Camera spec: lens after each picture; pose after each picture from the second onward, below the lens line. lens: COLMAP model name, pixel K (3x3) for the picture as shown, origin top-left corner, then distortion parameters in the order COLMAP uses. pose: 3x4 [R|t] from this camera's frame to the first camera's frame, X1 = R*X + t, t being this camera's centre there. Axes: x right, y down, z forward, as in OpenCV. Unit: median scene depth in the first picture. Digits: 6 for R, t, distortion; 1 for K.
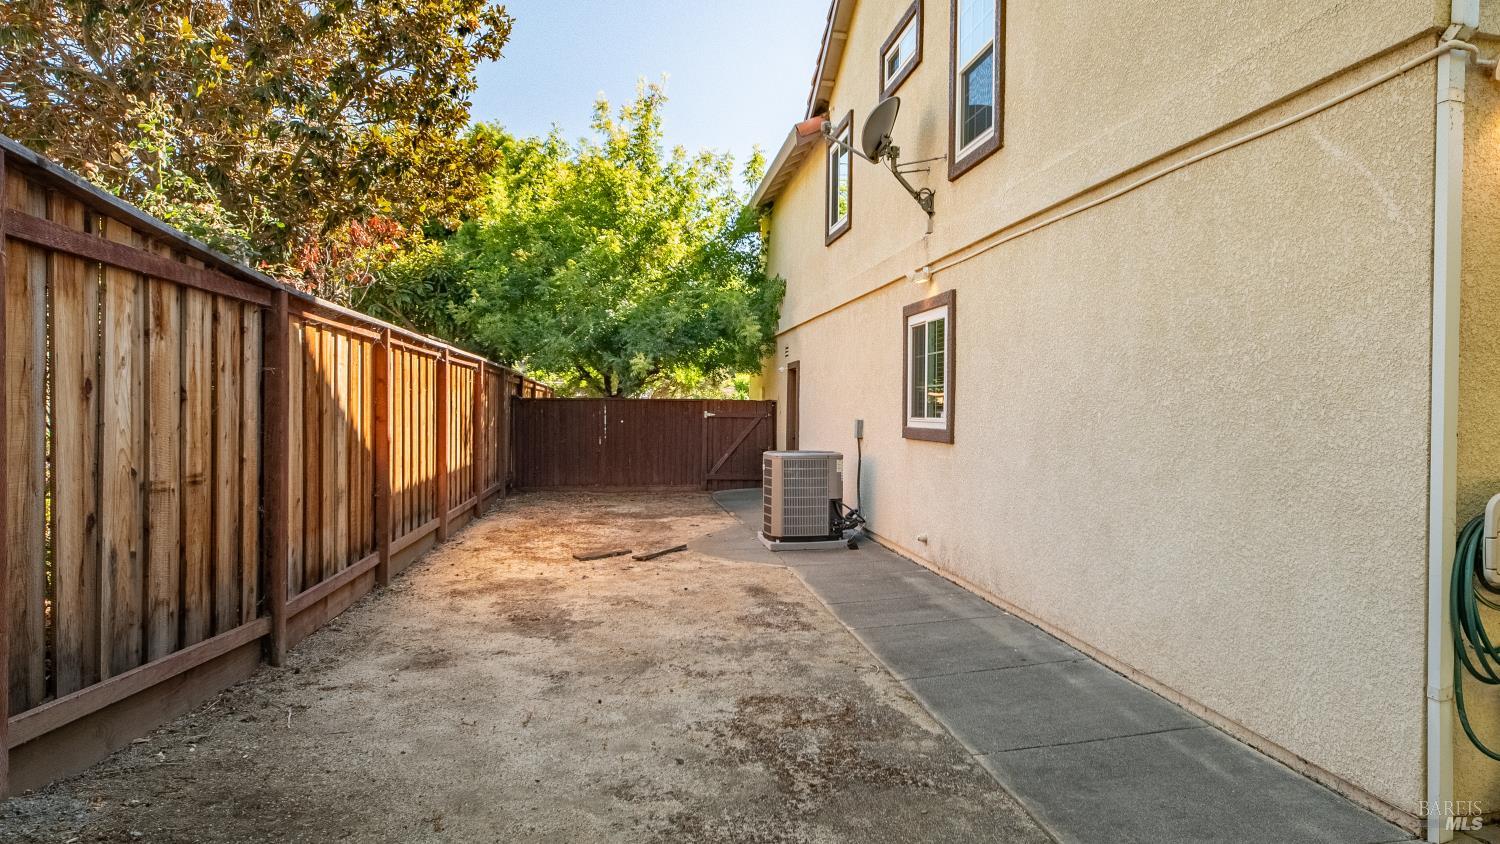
lens RADIAL K [[741.6, 0, 749.4], [0, 741.6, 420.1], [0, 0, 1]] dist [0.003141, 0.000058]
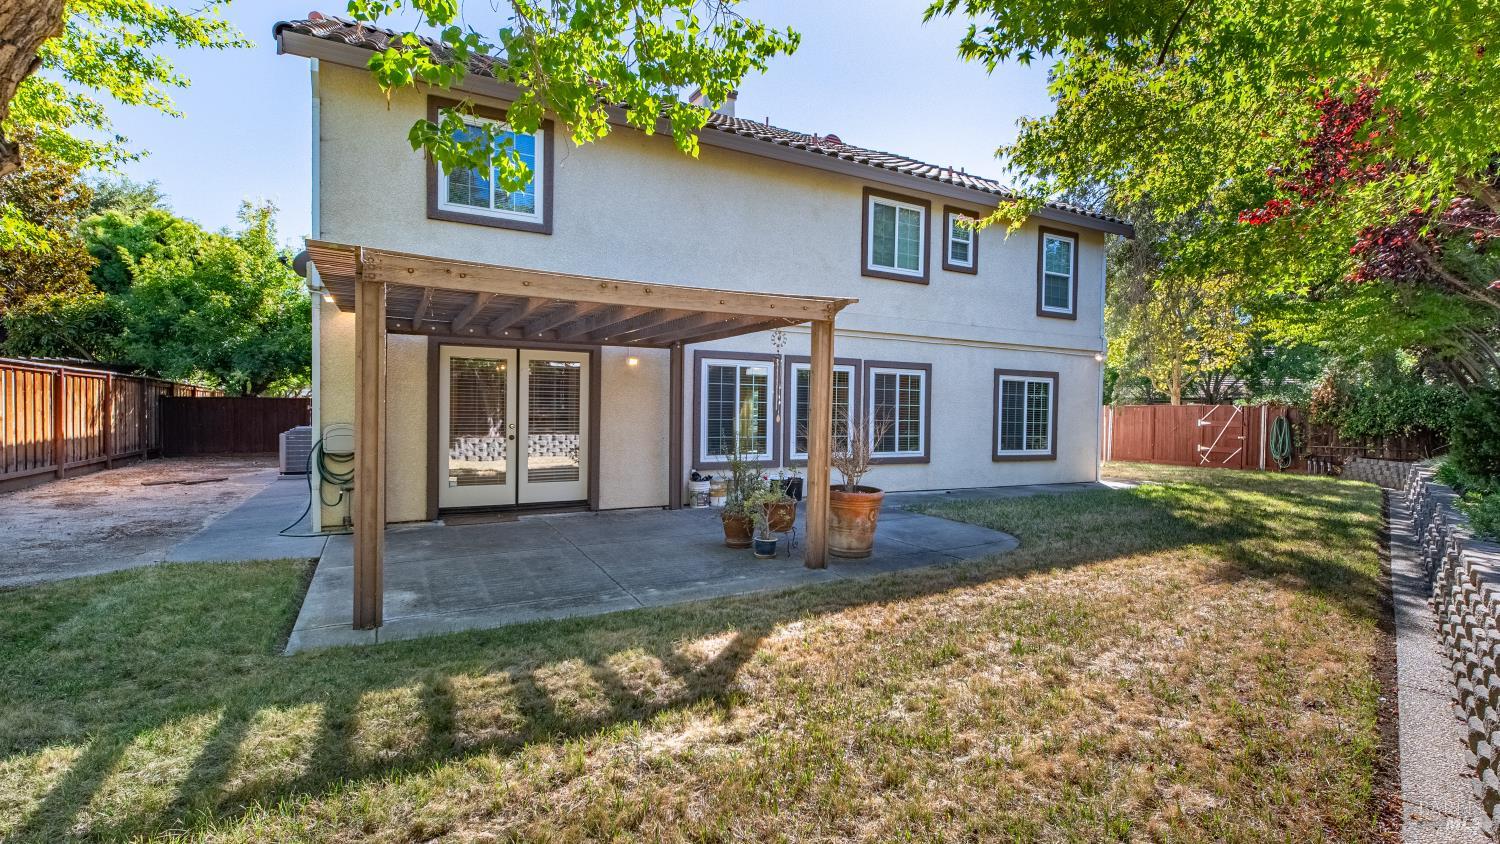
lens RADIAL K [[674.4, 0, 761.7], [0, 674.4, 417.8], [0, 0, 1]] dist [0.009161, -0.004135]
pose [[0.975895, 0.002940, 0.218220, 0.622098], [-0.000567, 0.999940, -0.010935, 0.029415], [-0.218239, 0.010548, 0.975838, -0.676444]]
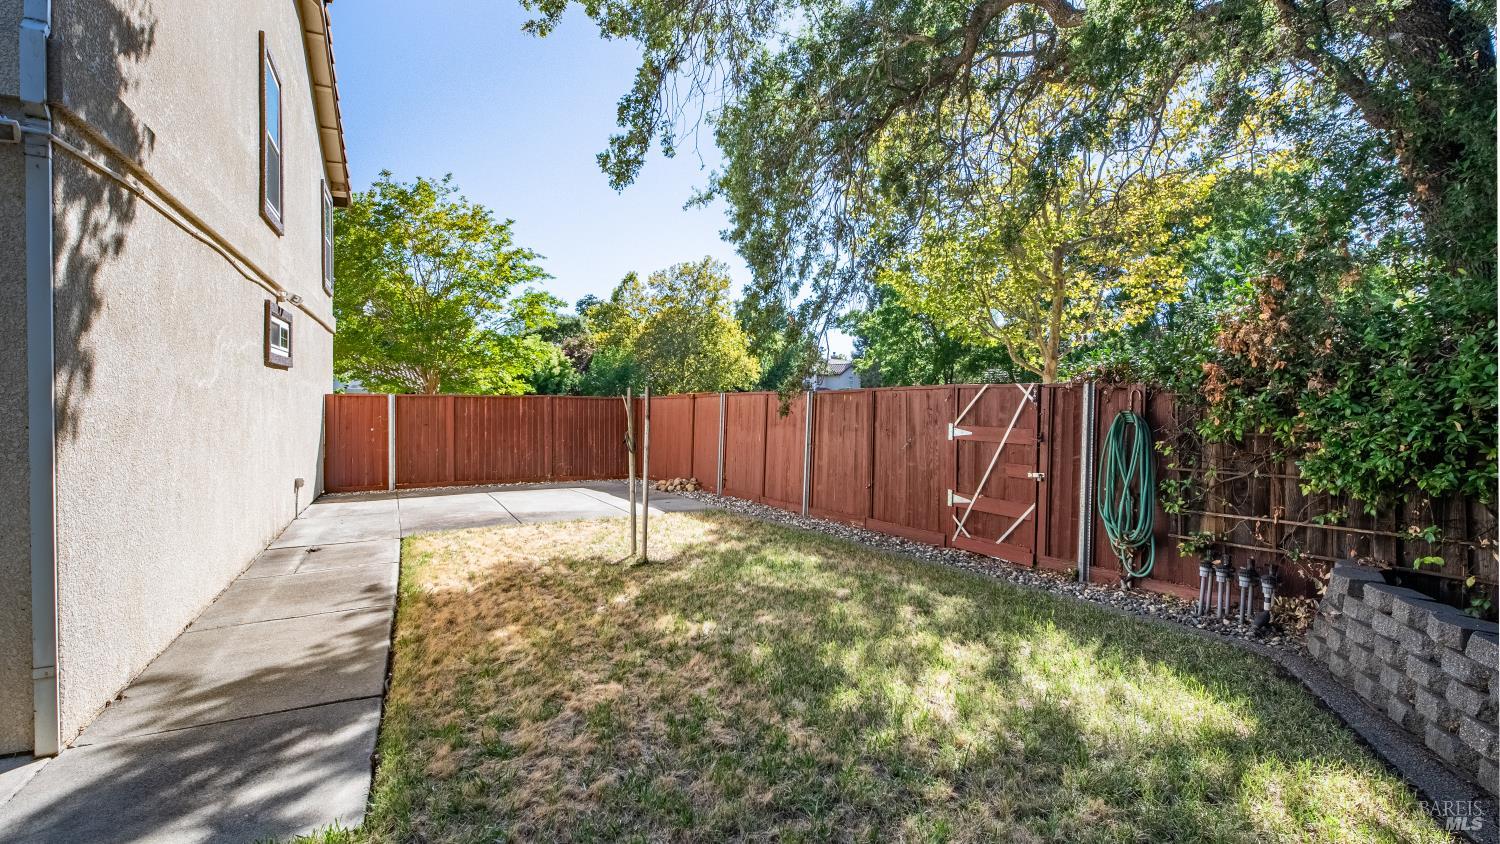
lens RADIAL K [[674.4, 0, 755.0], [0, 674.4, 419.5], [0, 0, 1]] dist [0.009161, -0.004135]
pose [[0.982135, -0.007118, 0.188043, 1.627398], [0.007529, 0.999971, -0.001473, 0.012902], [-0.188027, 0.002863, 0.982160, 0.047233]]
